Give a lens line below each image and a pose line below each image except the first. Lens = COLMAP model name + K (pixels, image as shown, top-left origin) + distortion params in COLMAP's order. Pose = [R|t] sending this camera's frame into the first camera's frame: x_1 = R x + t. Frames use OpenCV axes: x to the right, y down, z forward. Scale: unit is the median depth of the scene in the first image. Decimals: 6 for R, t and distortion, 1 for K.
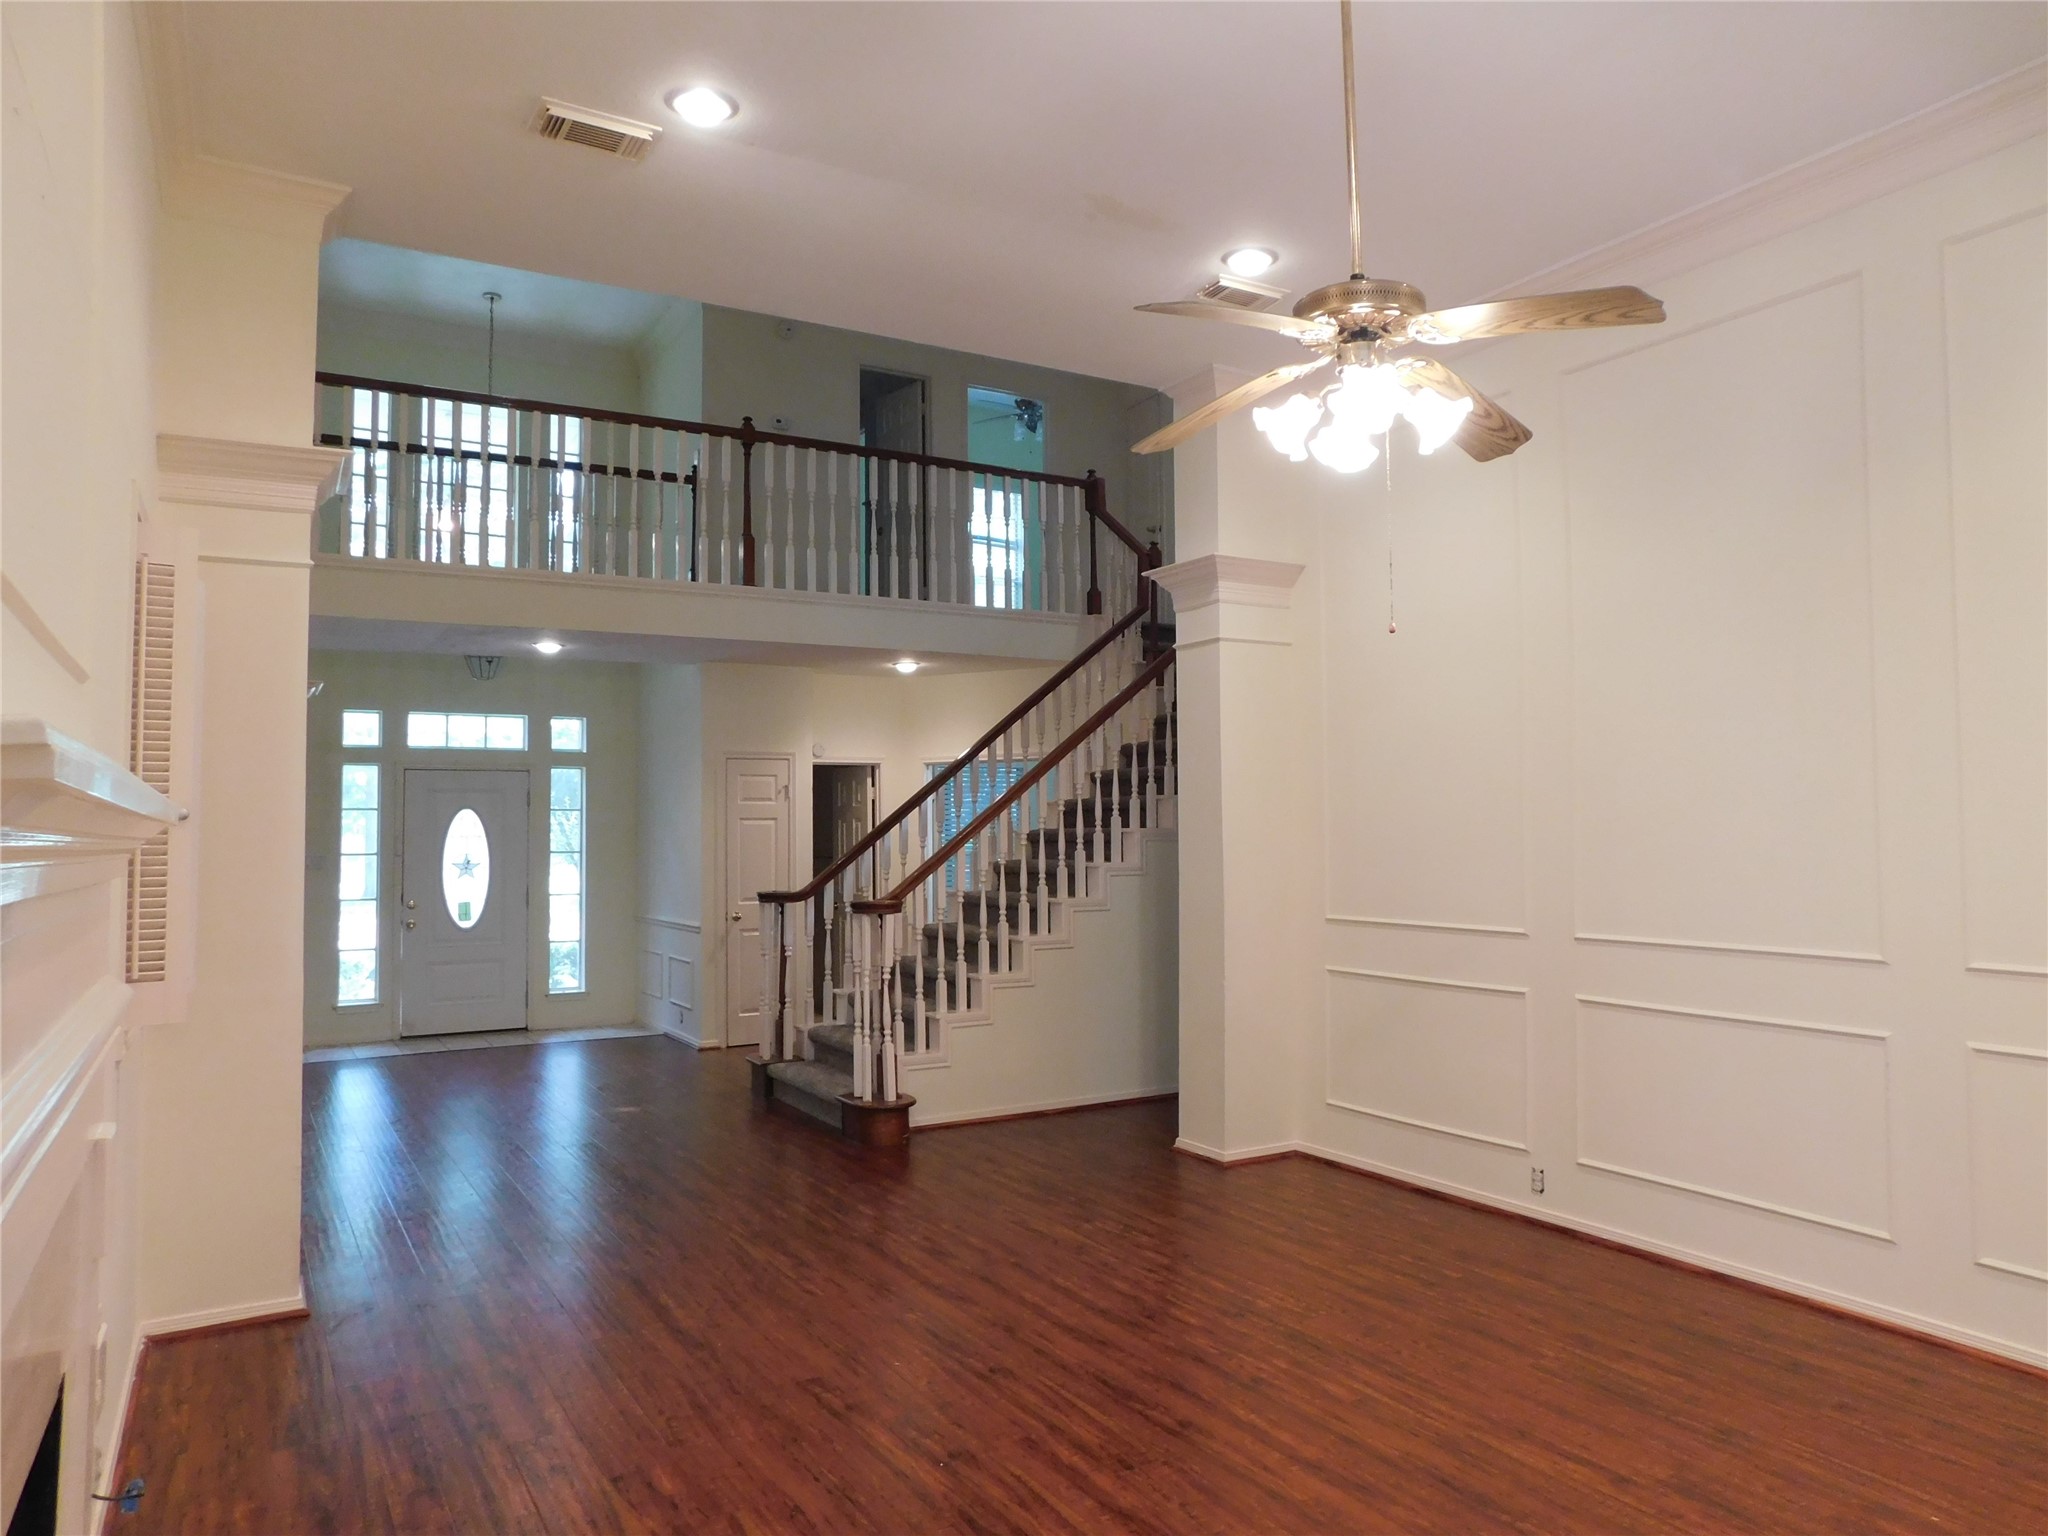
lens RADIAL K [[1346.7, 0, 1024.0], [0, 1346.7, 768.0], [0, 0, 1]] dist [-0.075777, 0.056458]
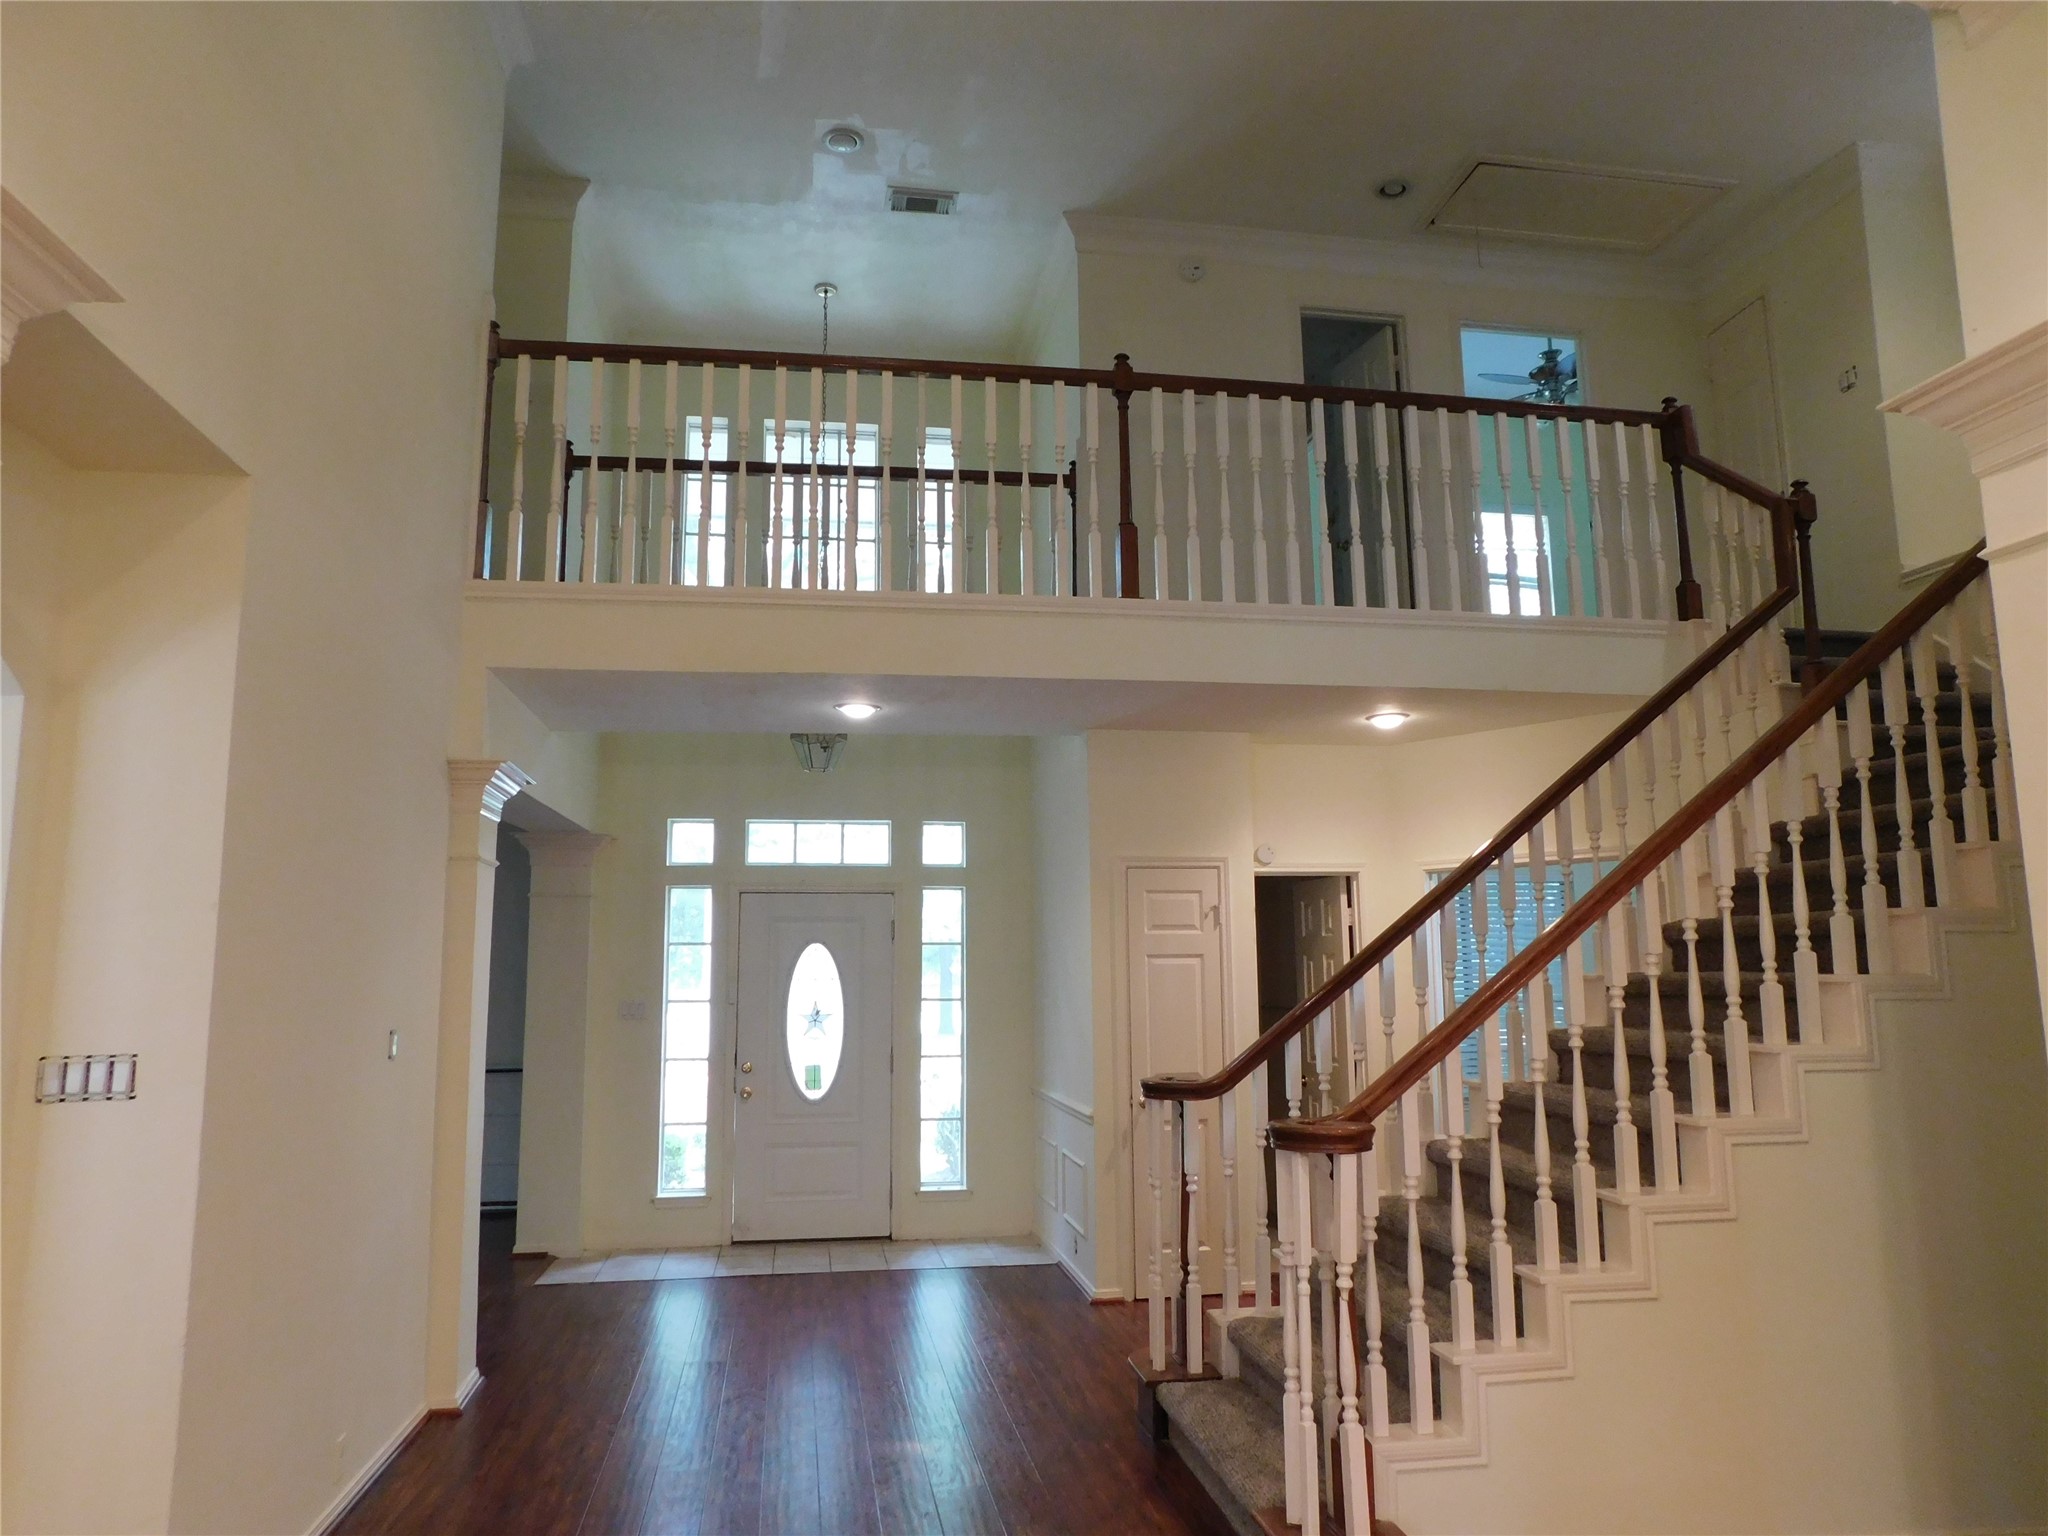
lens RADIAL K [[1353.0, 0, 1038.4], [0, 1353.0, 751.1], [0, 0, 1]] dist [-0.062556, 0.052308]
pose [[0.934750, -0.054352, -0.351124, -0.017302], [0.016213, 0.993726, -0.110662, 0.009824], [0.354936, 0.097748, 0.929767, 0.345906]]
